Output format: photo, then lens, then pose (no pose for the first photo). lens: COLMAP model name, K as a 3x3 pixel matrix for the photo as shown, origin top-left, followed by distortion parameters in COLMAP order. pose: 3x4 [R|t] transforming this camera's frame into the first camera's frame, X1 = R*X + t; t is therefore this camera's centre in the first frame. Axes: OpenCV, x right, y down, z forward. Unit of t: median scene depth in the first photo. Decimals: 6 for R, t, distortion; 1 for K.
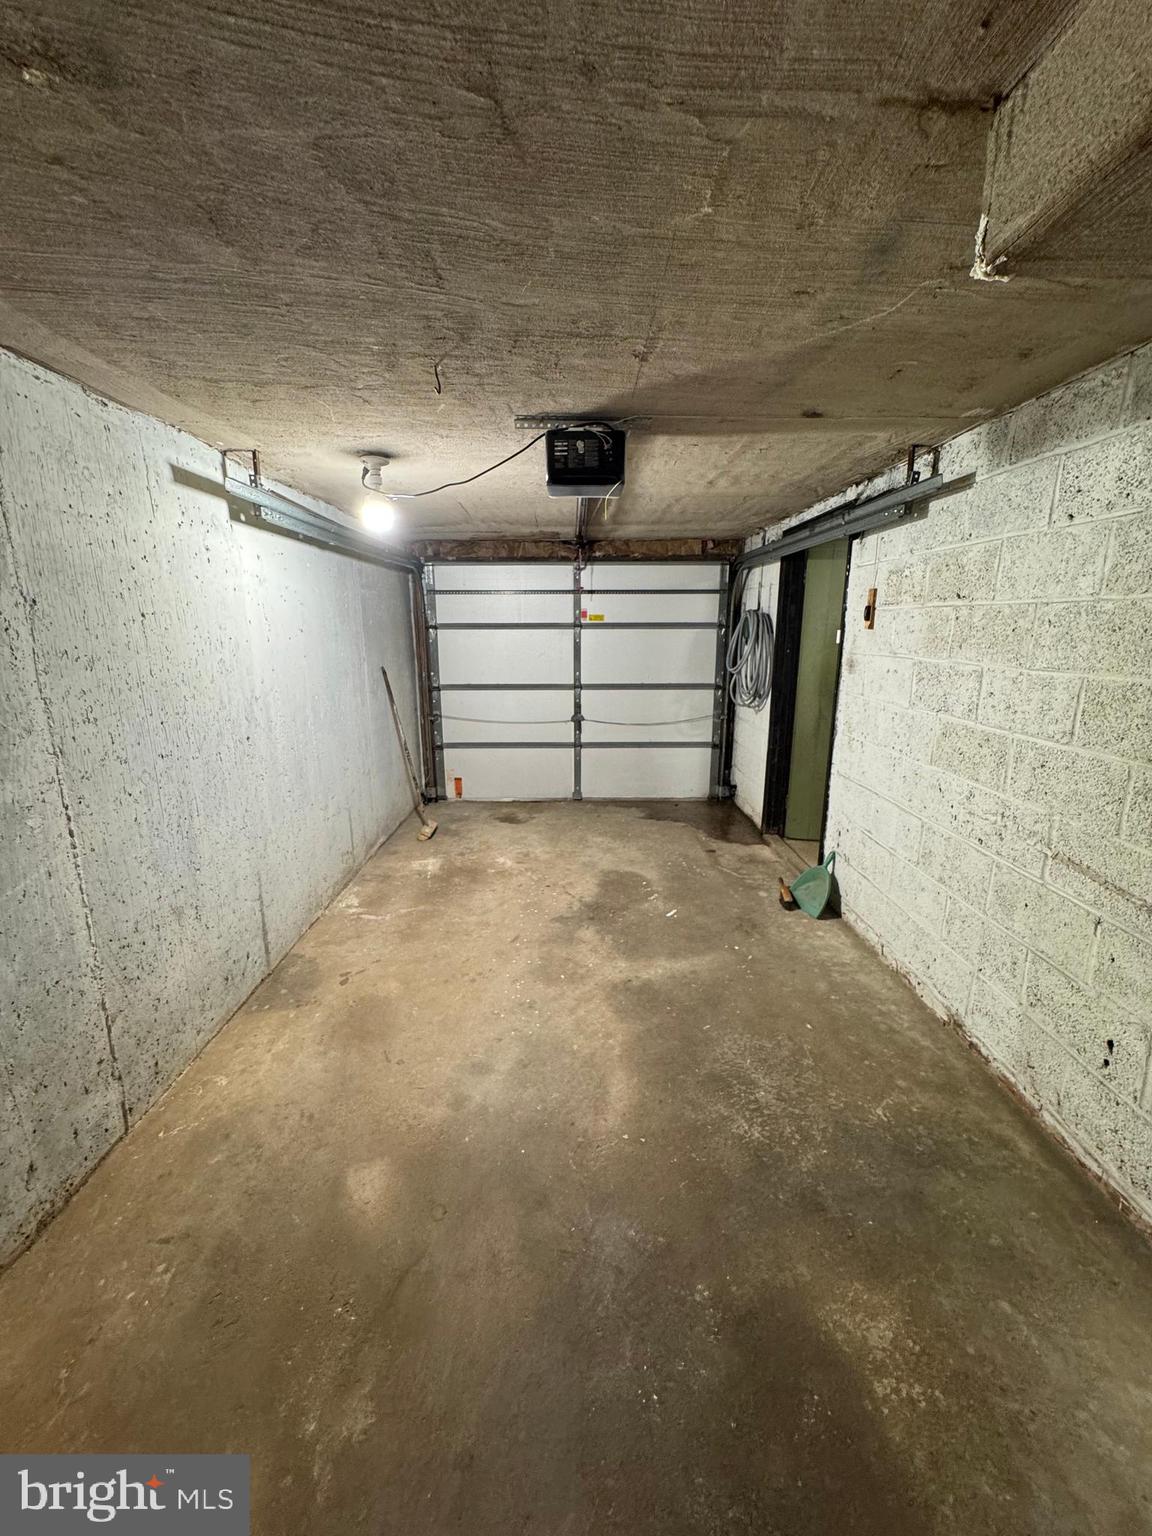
lens RADIAL K [[618.0, 0, 578.1], [0, 618.0, 768.7], [0, 0, 1]] dist [-0.000916, 0.001076]
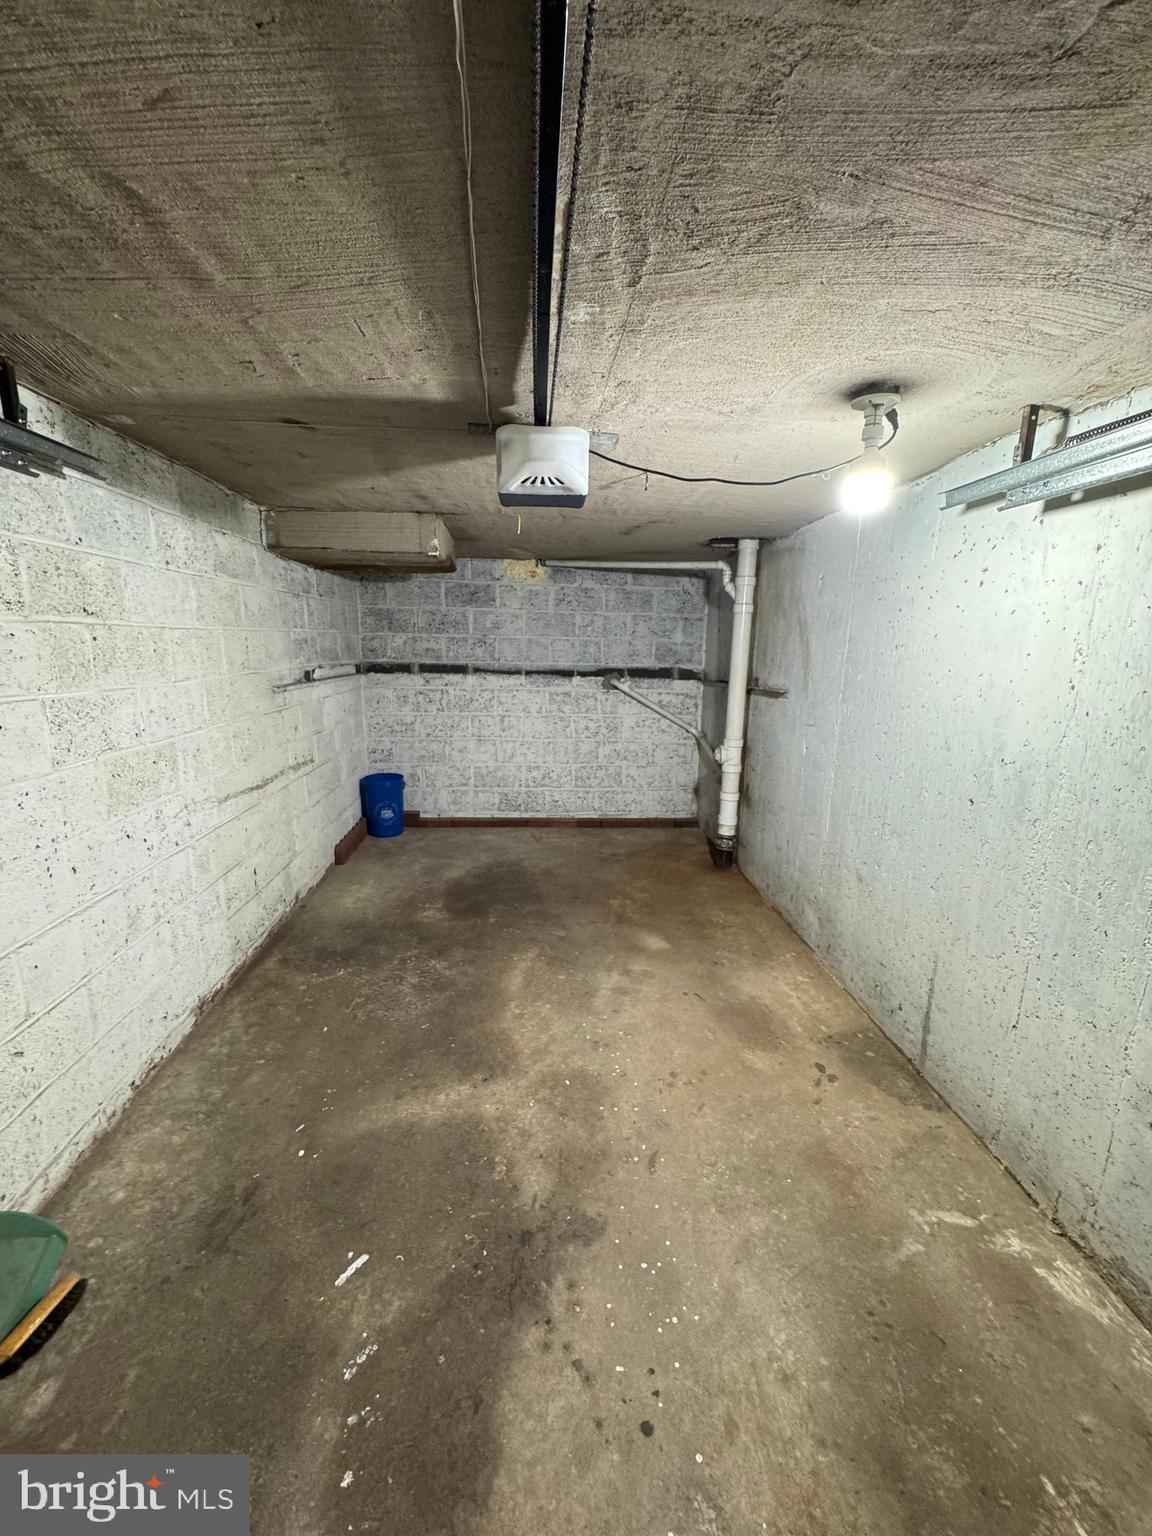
lens RADIAL K [[618.0, 0, 578.4], [0, 618.0, 767.6], [0, 0, 1]] dist [-0.000916, 0.001076]
pose [[-0.997565, 0.001140, -0.069733, 0.018281], [-0.028190, 0.907950, 0.418129, -0.421555], [0.063791, 0.419077, -0.905707, 1.739460]]
